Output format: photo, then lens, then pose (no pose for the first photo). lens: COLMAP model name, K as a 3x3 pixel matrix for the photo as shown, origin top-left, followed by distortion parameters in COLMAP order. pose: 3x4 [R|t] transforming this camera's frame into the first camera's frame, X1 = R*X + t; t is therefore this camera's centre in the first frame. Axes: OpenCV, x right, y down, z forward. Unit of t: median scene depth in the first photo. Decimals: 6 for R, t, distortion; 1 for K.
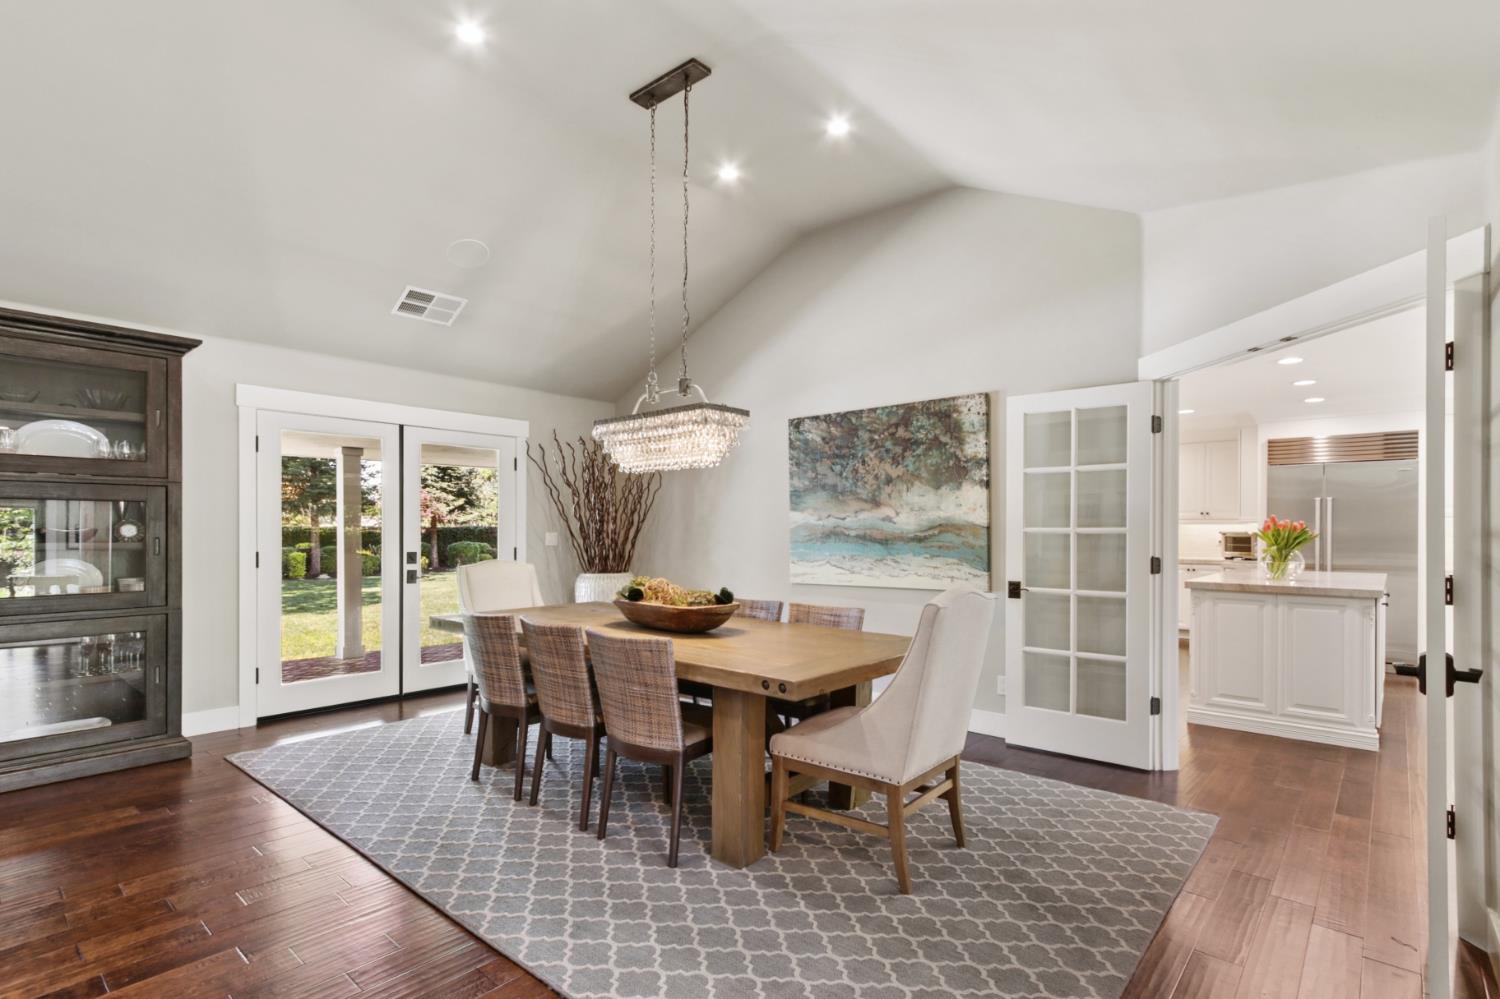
lens RADIAL K [[712.8, 0, 750.8], [0, 712.8, 523.3], [0, 0, 1]] dist [-0.001447, -0.001813]
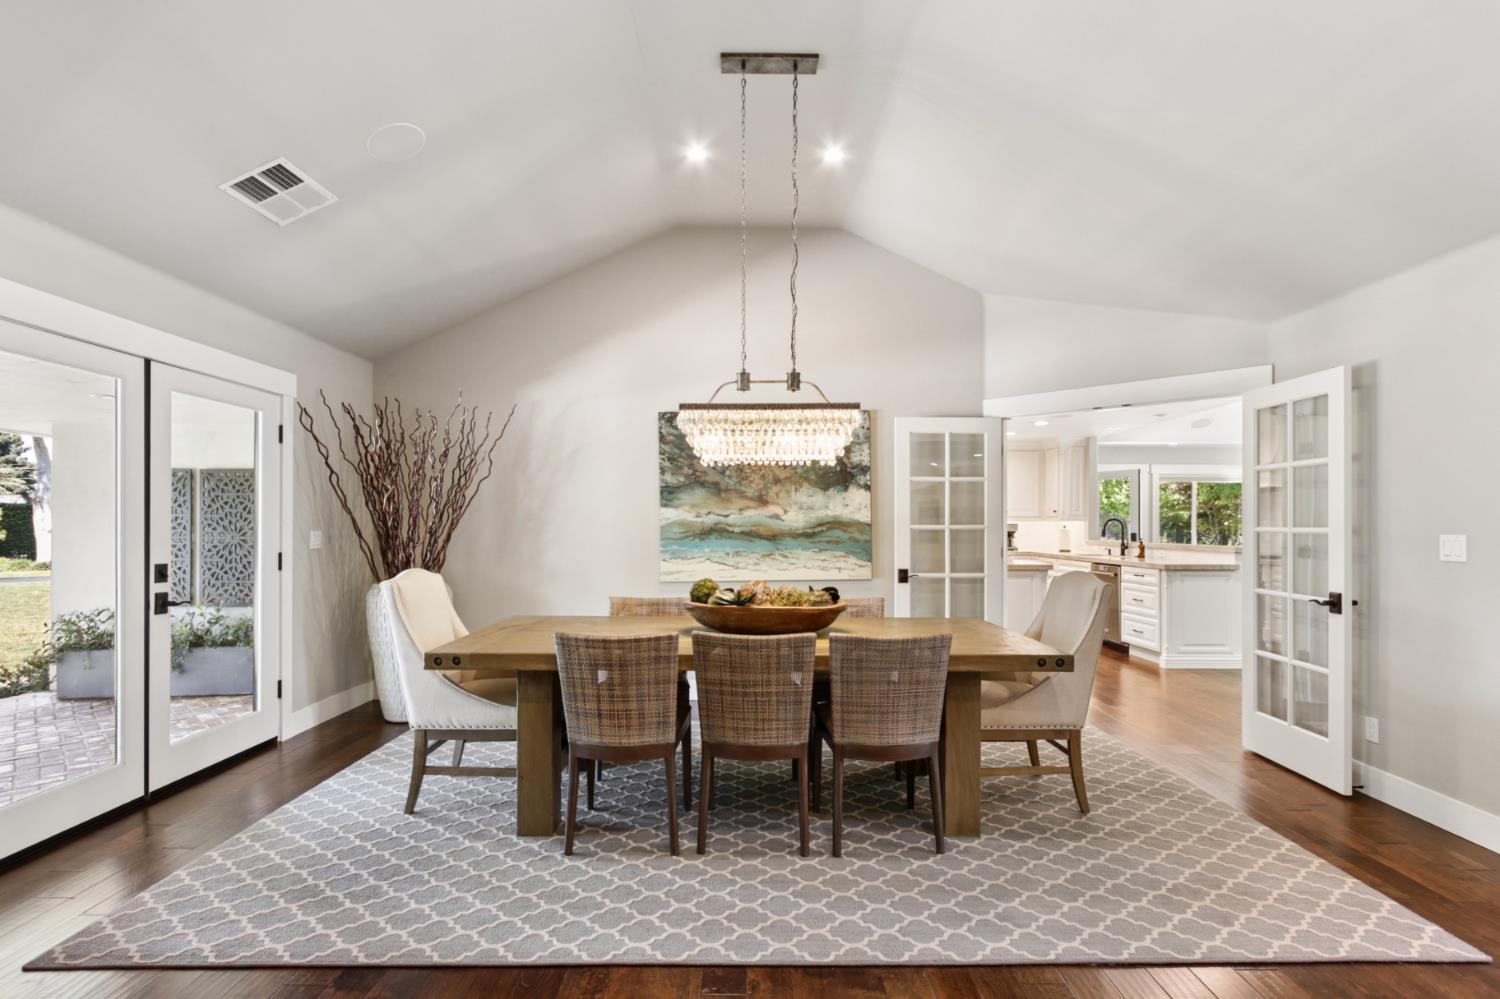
lens RADIAL K [[713.1, 0, 752.2], [0, 713.1, 510.9], [0, 0, 1]] dist [-0.003790, -0.000247]
pose [[0.761638, 0.011658, 0.647898, -0.550340], [-0.005468, 0.999918, -0.011564, -0.002080], [-0.647980, 0.005265, 0.761639, 0.211364]]
